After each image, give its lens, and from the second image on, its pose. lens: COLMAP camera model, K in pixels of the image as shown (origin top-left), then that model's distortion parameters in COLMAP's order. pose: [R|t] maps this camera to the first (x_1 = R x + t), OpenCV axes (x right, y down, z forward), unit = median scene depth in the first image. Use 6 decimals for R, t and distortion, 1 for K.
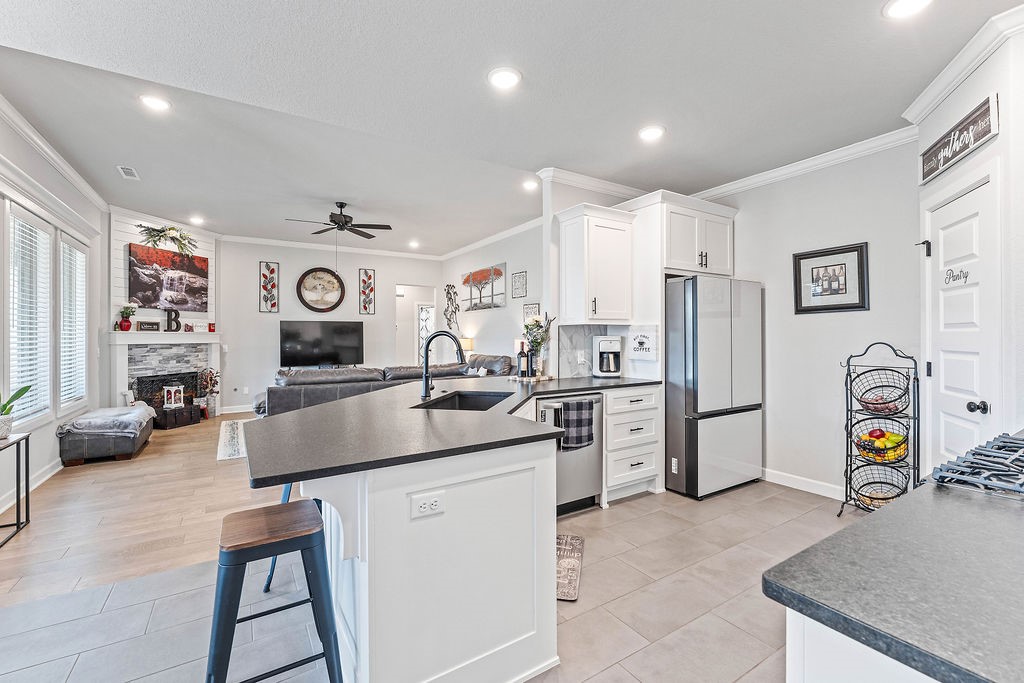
lens RADIAL K [[437.3, 0, 506.2], [0, 437.3, 333.2], [0, 0, 1]] dist [-0.002183, -0.000051]
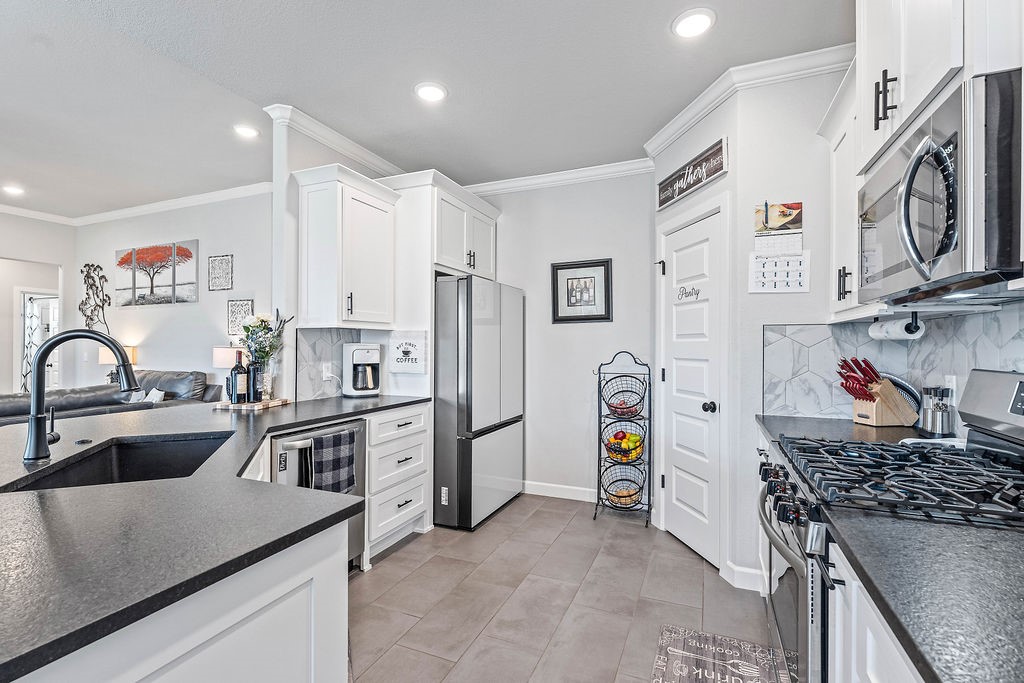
lens RADIAL K [[465.7, 0, 511.5], [0, 465.7, 343.5], [0, 0, 1]] dist [-0.001520, -0.000199]
pose [[0.819213, 0.009059, 0.573417, -0.018267], [-0.009967, 0.999949, -0.001558, 0.003107], [-0.573402, -0.004438, 0.819262, 0.104093]]
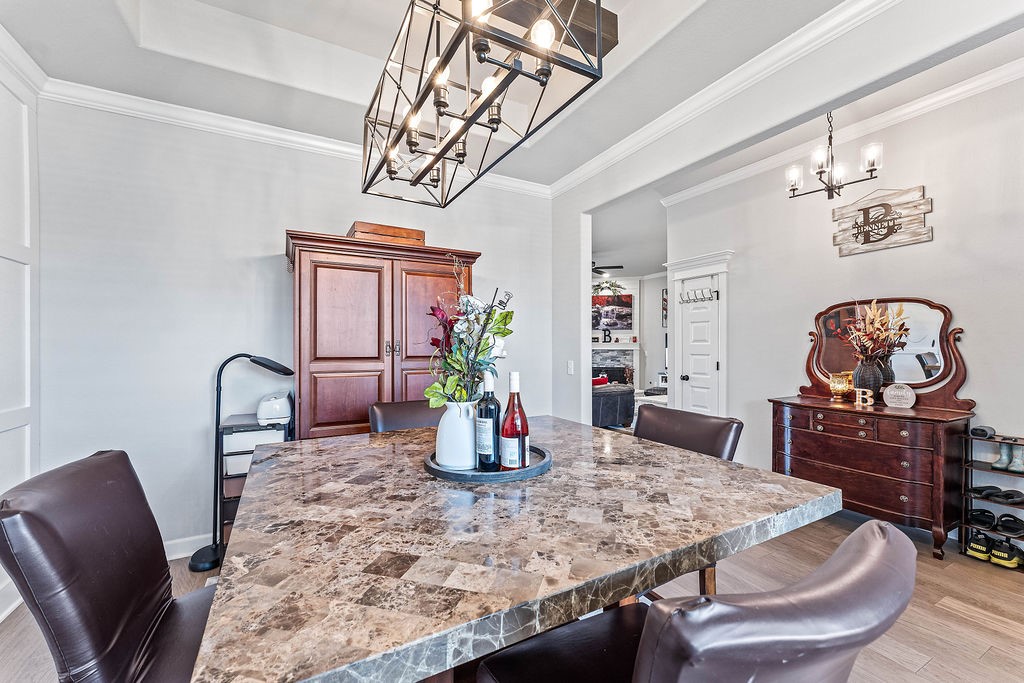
lens RADIAL K [[415.1, 0, 511.4], [0, 415.1, 351.4], [0, 0, 1]] dist [0.000411, -0.000244]
pose [[-0.055760, 0.010716, -0.998387, 0.906659], [0.008213, 0.999913, 0.010274, 0.011586], [0.998410, -0.007627, -0.055843, 0.743741]]
